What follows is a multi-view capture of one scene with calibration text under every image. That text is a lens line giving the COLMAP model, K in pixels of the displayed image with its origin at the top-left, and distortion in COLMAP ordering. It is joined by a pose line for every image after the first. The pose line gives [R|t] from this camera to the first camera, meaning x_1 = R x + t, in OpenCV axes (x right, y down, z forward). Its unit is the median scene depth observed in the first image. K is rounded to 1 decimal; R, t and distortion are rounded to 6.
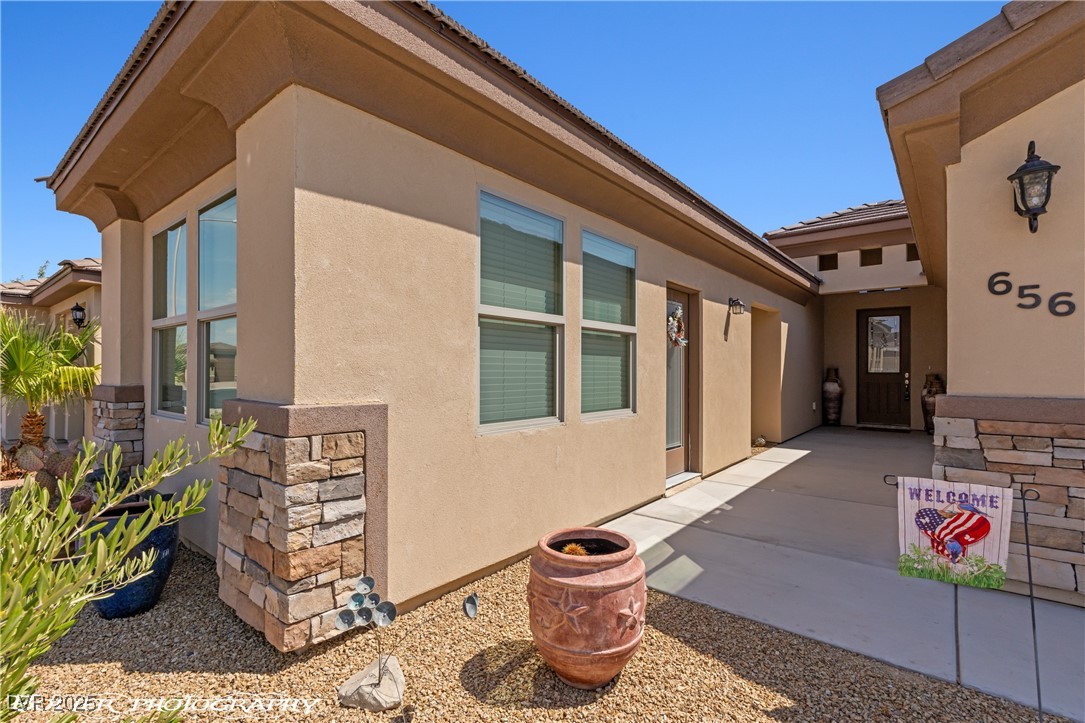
lens RADIAL K [[491.9, 0, 541.0], [0, 491.9, 366.9], [0, 0, 1]] dist [-0.000800, 0.001313]
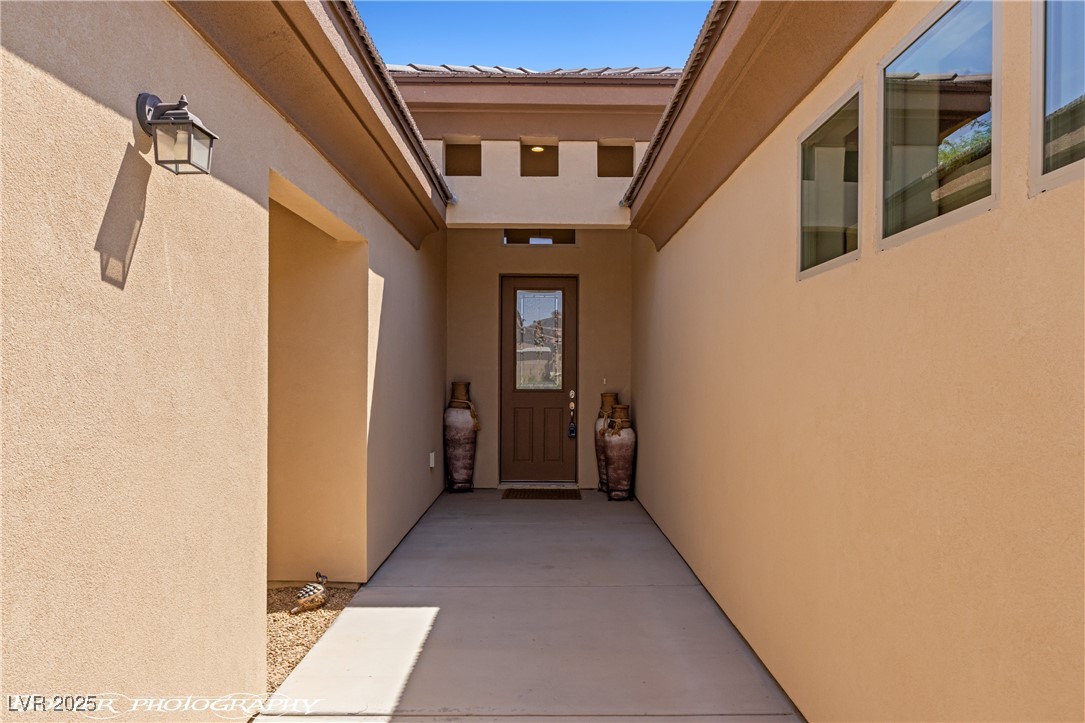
lens RADIAL K [[696.3, 0, 560.0], [0, 696.3, 378.5], [0, 0, 1]] dist [-0.001356, -0.000413]
pose [[0.754072, -0.003740, 0.656782, 0.541904], [-0.005012, 0.999922, 0.011447, -0.029389], [-0.656773, -0.011924, 0.753994, 1.087856]]
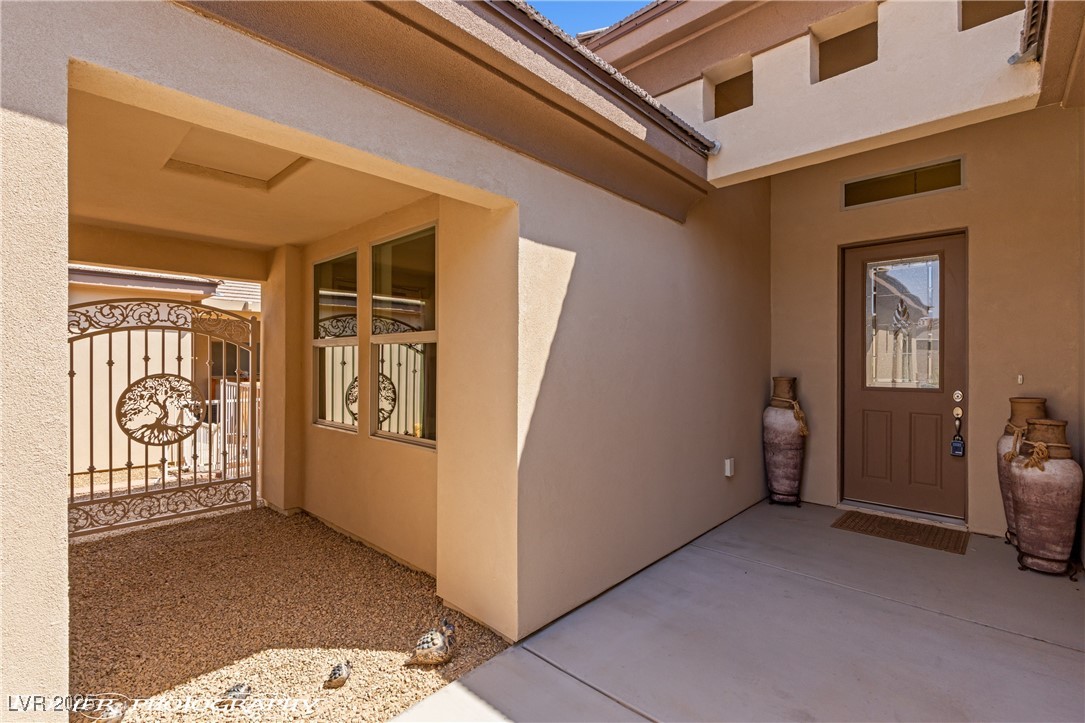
lens RADIAL K [[491.9, 0, 536.0], [0, 491.9, 363.1], [0, 0, 1]] dist [-0.000800, 0.001313]
pose [[0.997784, -0.002994, -0.066470, 1.153886], [0.003428, 0.999973, 0.006426, -0.040445], [0.066449, -0.006640, 0.997768, 1.559110]]
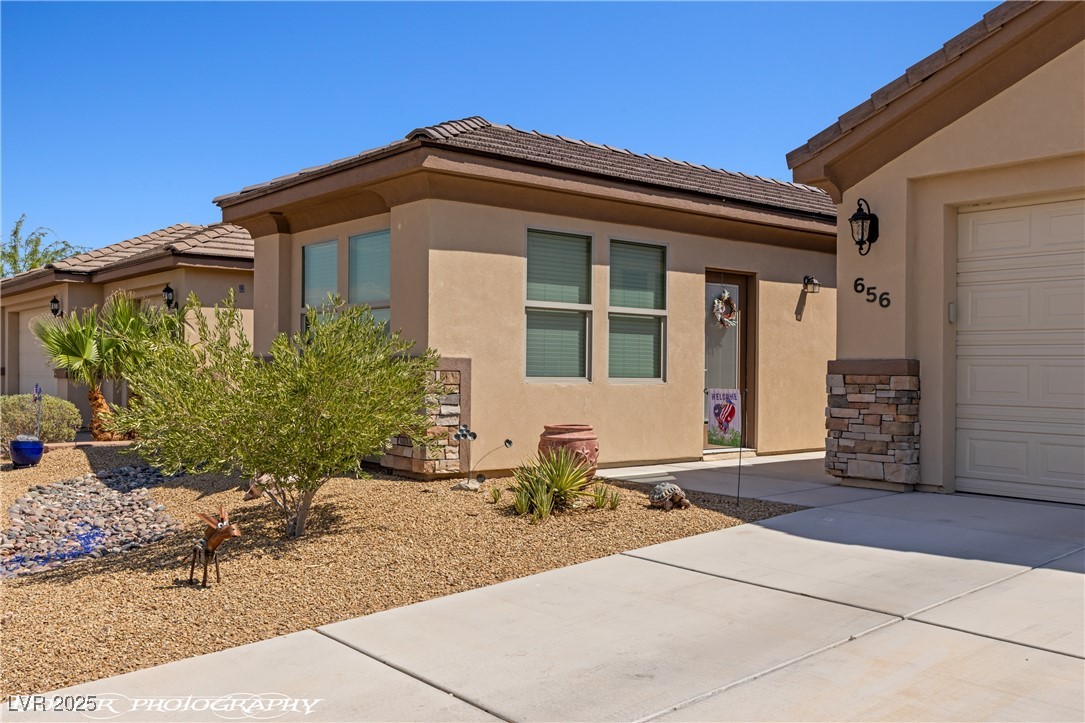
lens RADIAL K [[947.0, 0, 546.6], [0, 947.0, 367.2], [0, 0, 1]] dist [-0.056507, 0.000273]
pose [[0.980235, 0.007115, -0.197709, 0.427818], [-0.006770, 0.999974, 0.002423, 0.063405], [0.197721, -0.001037, 0.980258, -1.553660]]
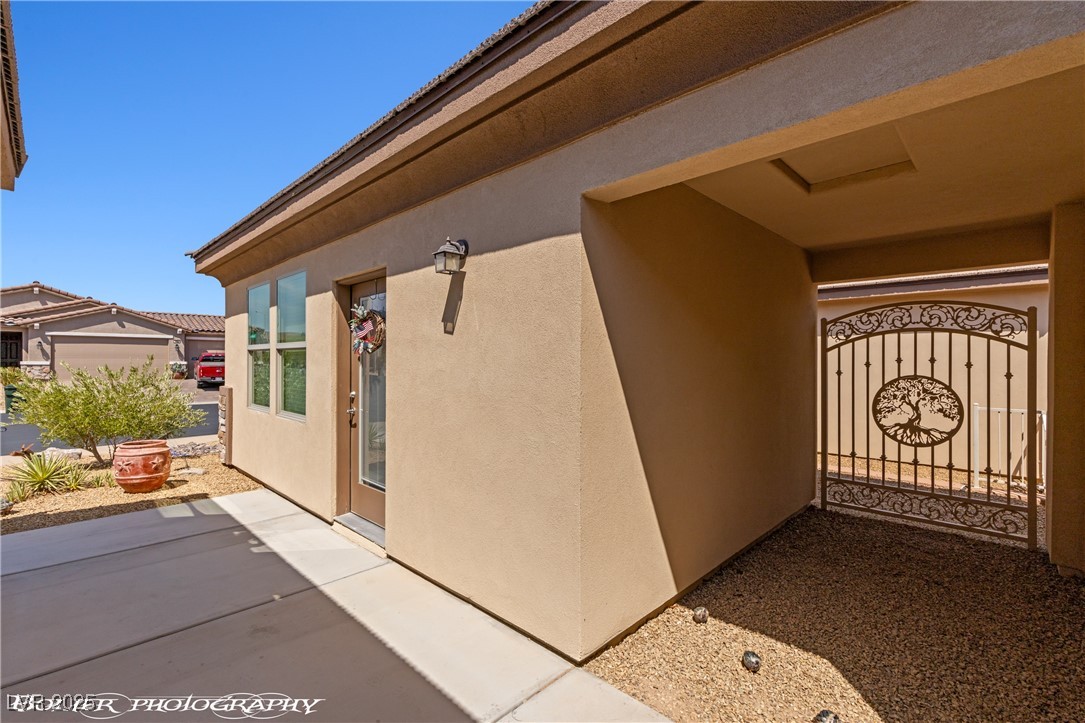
lens RADIAL K [[479.0, 0, 550.0], [0, 479.0, 360.1], [0, 0, 1]] dist [0.005076, 0.000327]
pose [[-0.070346, -0.006750, -0.997500, 1.408036], [-0.001191, 0.999977, -0.006683, -0.038565], [0.997522, 0.000718, -0.070352, 1.881471]]
